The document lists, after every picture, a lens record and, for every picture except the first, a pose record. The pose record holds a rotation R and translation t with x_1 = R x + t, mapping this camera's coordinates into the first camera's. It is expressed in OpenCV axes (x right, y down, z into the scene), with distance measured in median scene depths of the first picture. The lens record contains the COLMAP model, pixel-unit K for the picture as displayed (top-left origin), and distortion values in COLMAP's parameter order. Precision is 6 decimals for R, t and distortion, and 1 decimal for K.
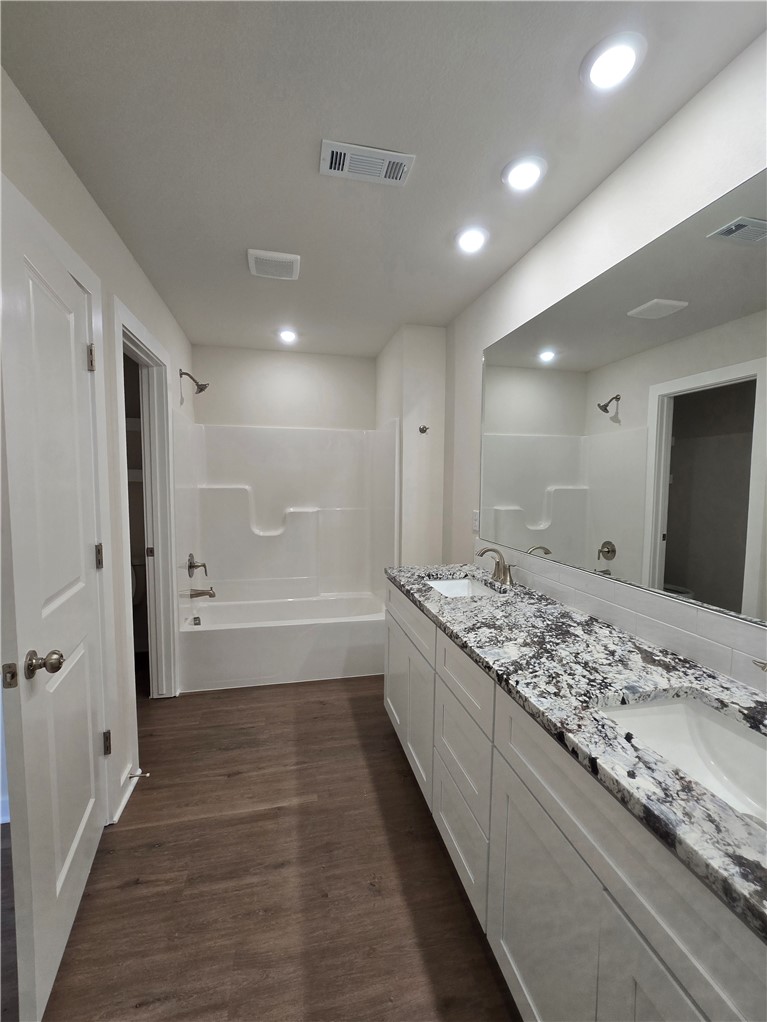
lens RADIAL K [[420.2, 0, 383.5], [0, 420.2, 511.0], [0, 0, 1]] dist [-0.001933, 0.000614]
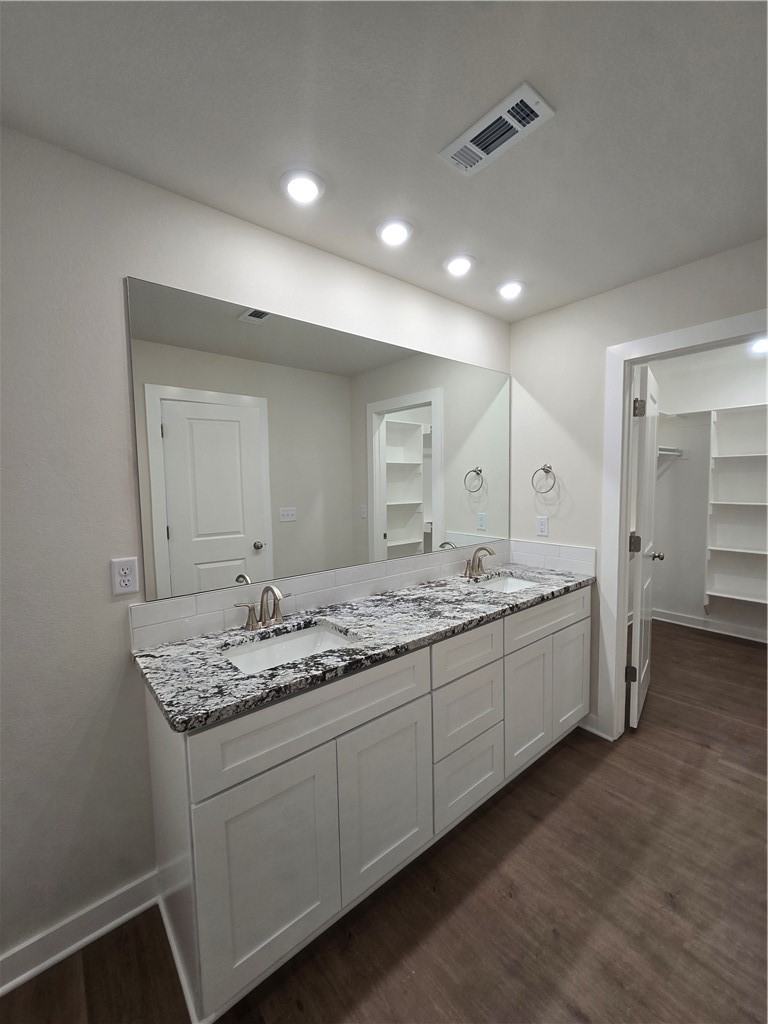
lens RADIAL K [[421.0, 0, 384.0], [0, 421.0, 512.0], [0, 0, 1]] dist [-0.001933, 0.000614]
pose [[-0.447300, -0.067443, 0.891837, -0.747287], [0.078013, 0.990410, 0.114025, -0.170968], [-0.890975, 0.120579, -0.437749, 1.635103]]
